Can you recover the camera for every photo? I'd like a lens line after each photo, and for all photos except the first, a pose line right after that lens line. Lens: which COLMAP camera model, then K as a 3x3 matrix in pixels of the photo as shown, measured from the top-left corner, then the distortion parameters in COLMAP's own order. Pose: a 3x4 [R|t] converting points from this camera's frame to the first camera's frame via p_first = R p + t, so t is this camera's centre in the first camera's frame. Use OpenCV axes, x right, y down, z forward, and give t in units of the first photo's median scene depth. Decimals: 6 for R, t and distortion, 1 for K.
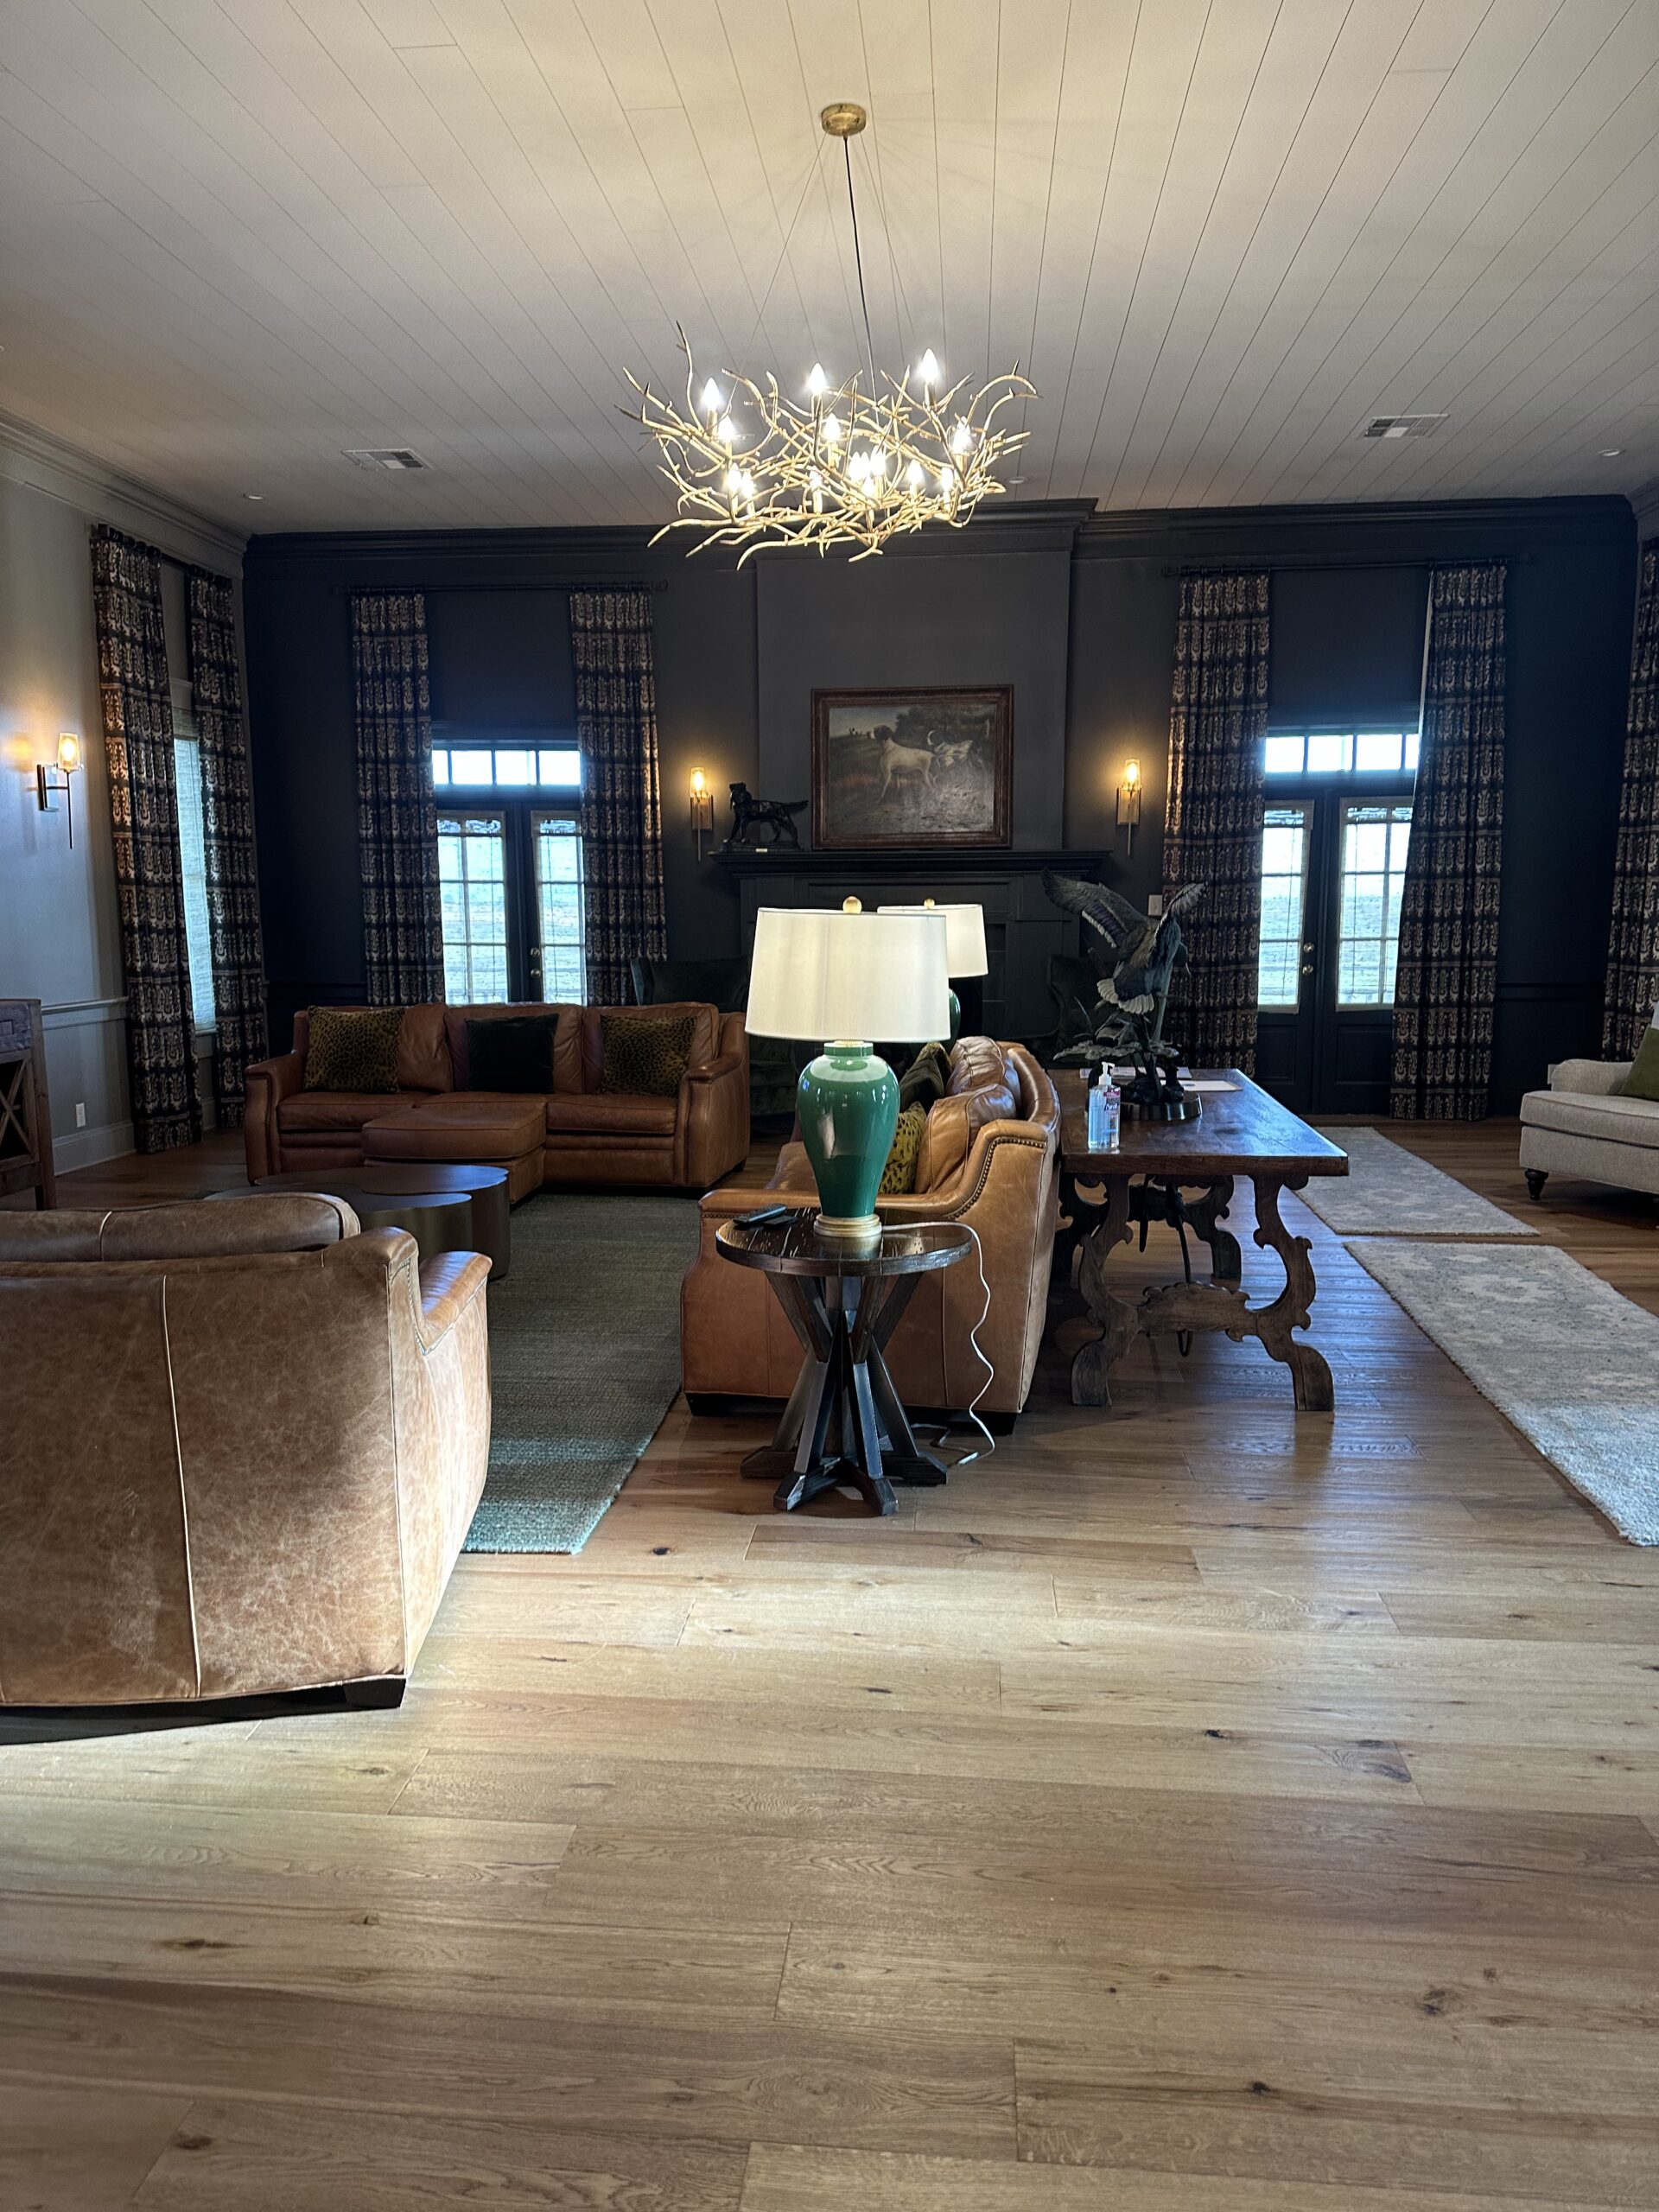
lens RADIAL K [[1571.4, 0, 797.8], [0, 1571.4, 1154.7], [0, 0, 1]] dist [0.067022, -0.063669]
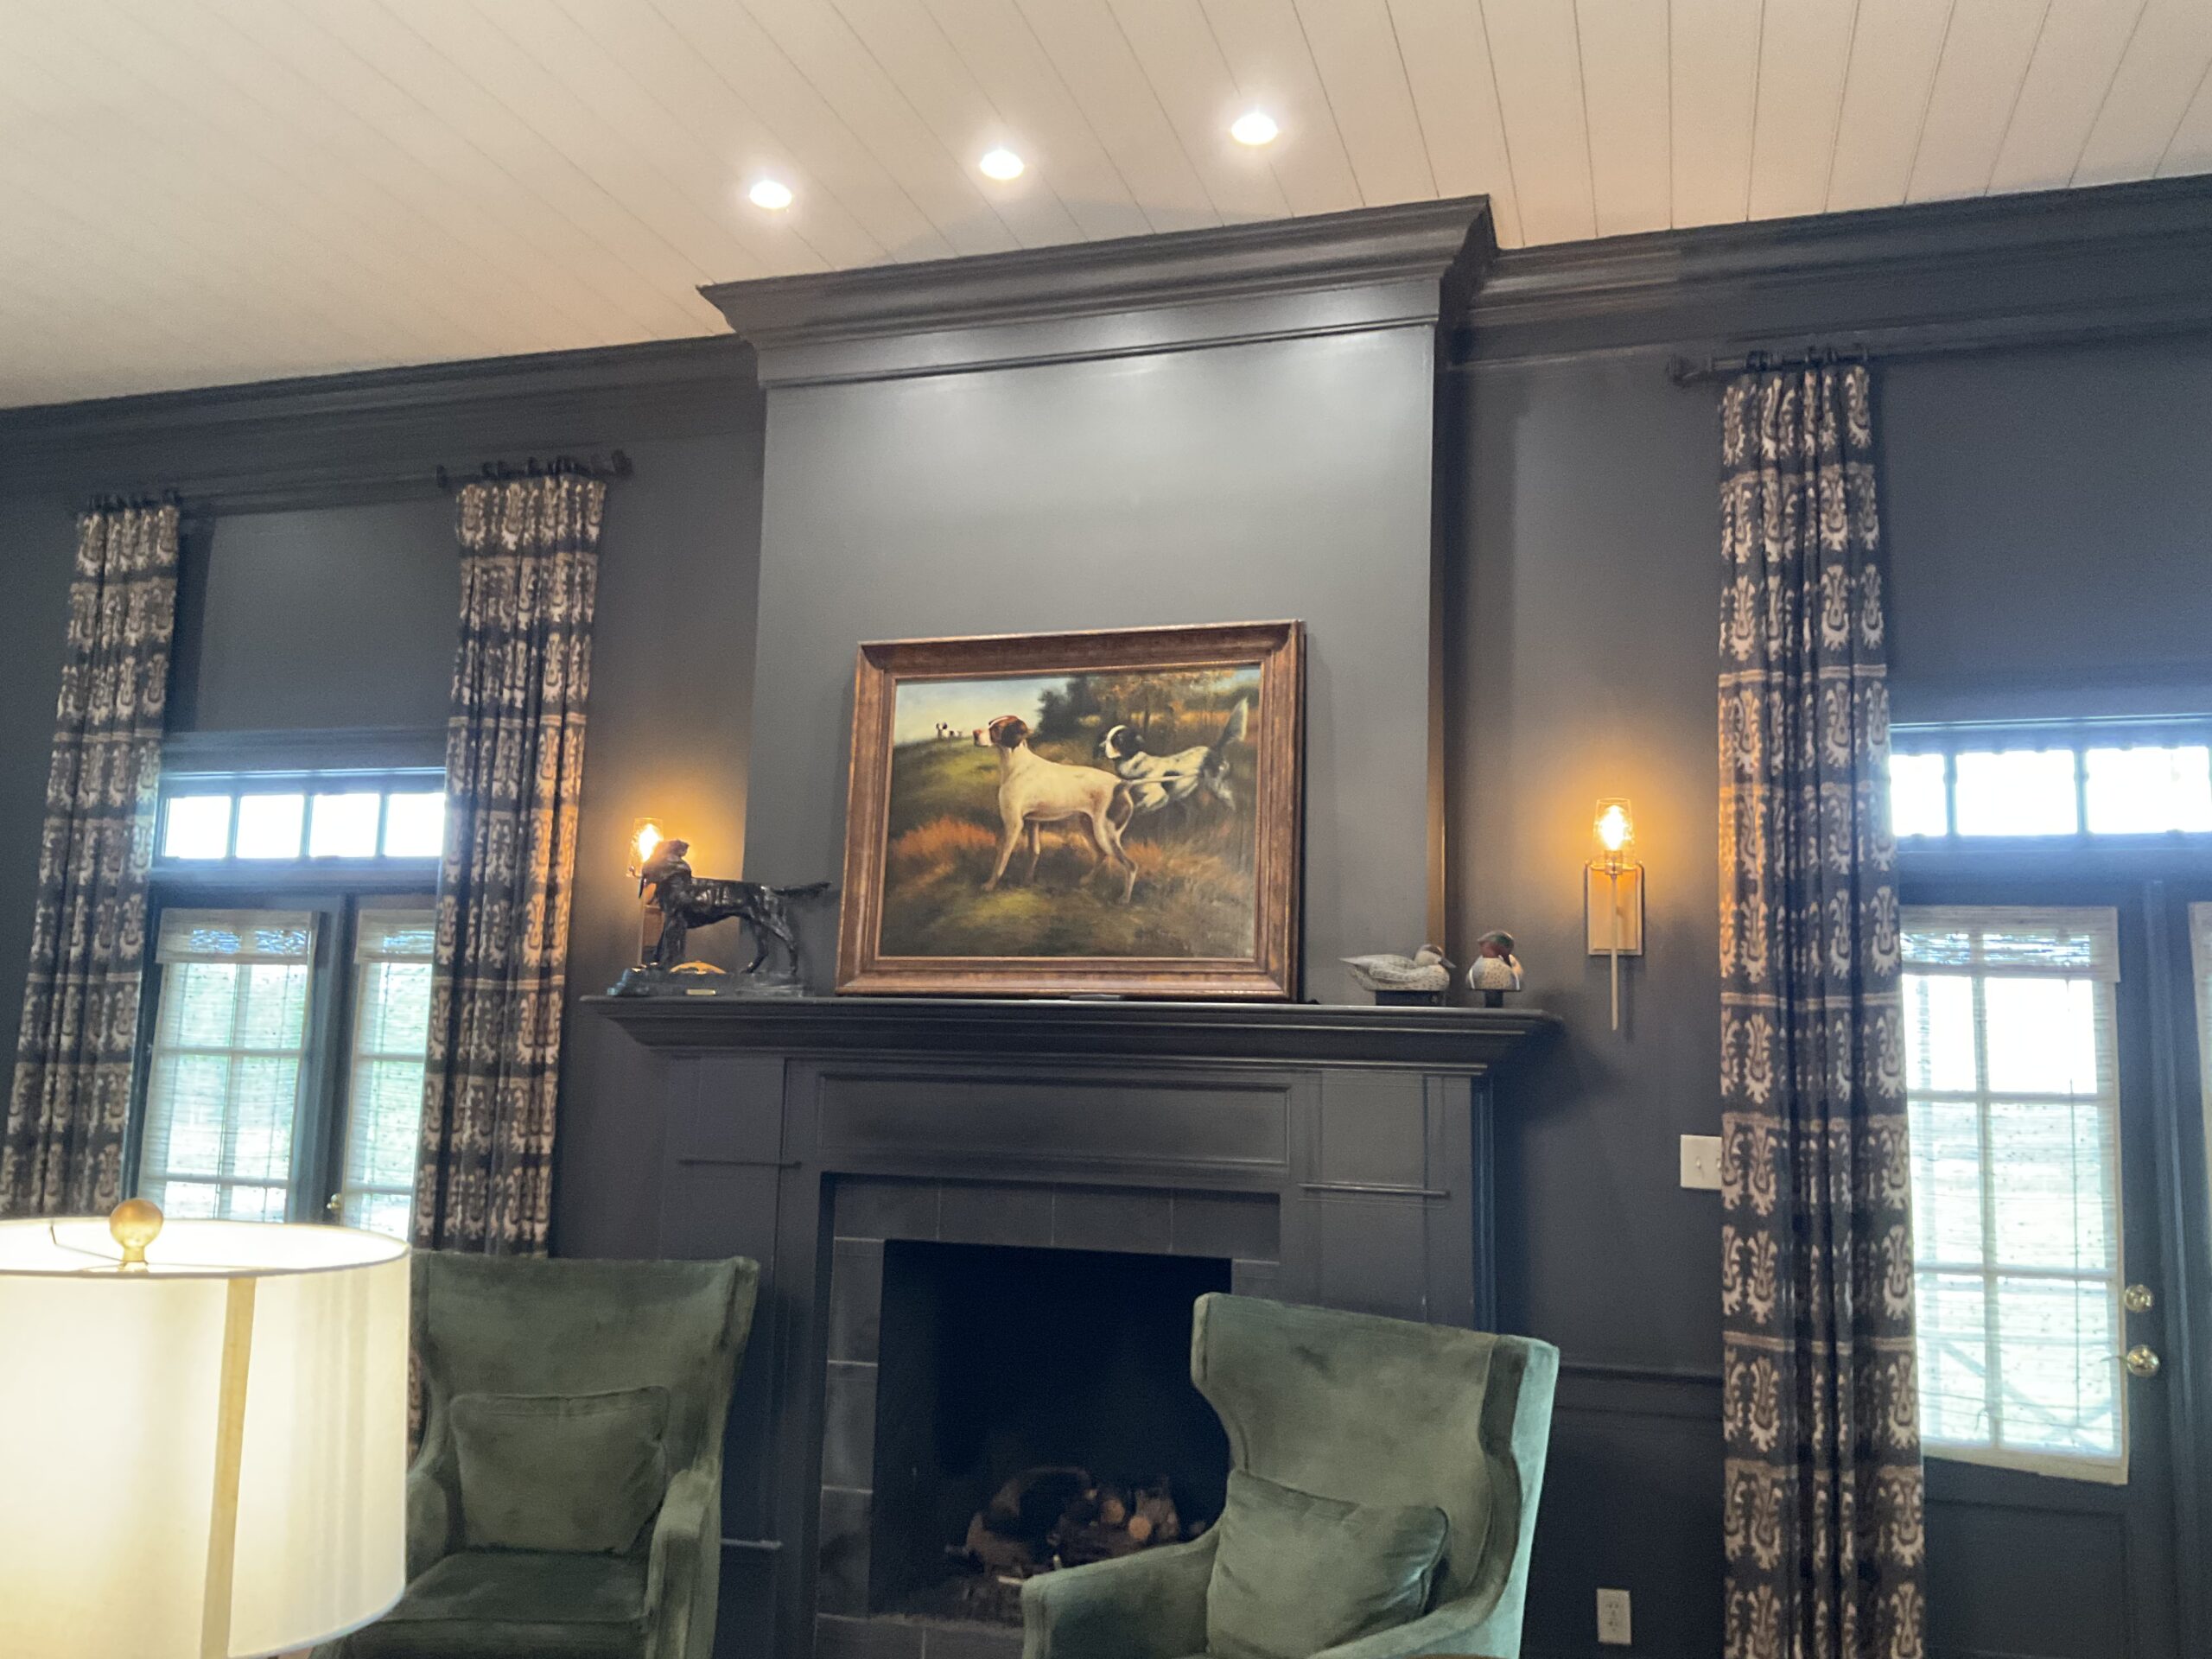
lens RADIAL K [[1839.1, 0, 1097.2], [0, 1839.1, 834.9], [0, 0, 1]] dist [0.079416, -0.148930]
pose [[0.978793, 0.005470, -0.204780, 0.178068], [-0.066309, 0.954284, -0.291453, -0.094887], [0.193824, 0.298851, 0.934409, 0.537354]]
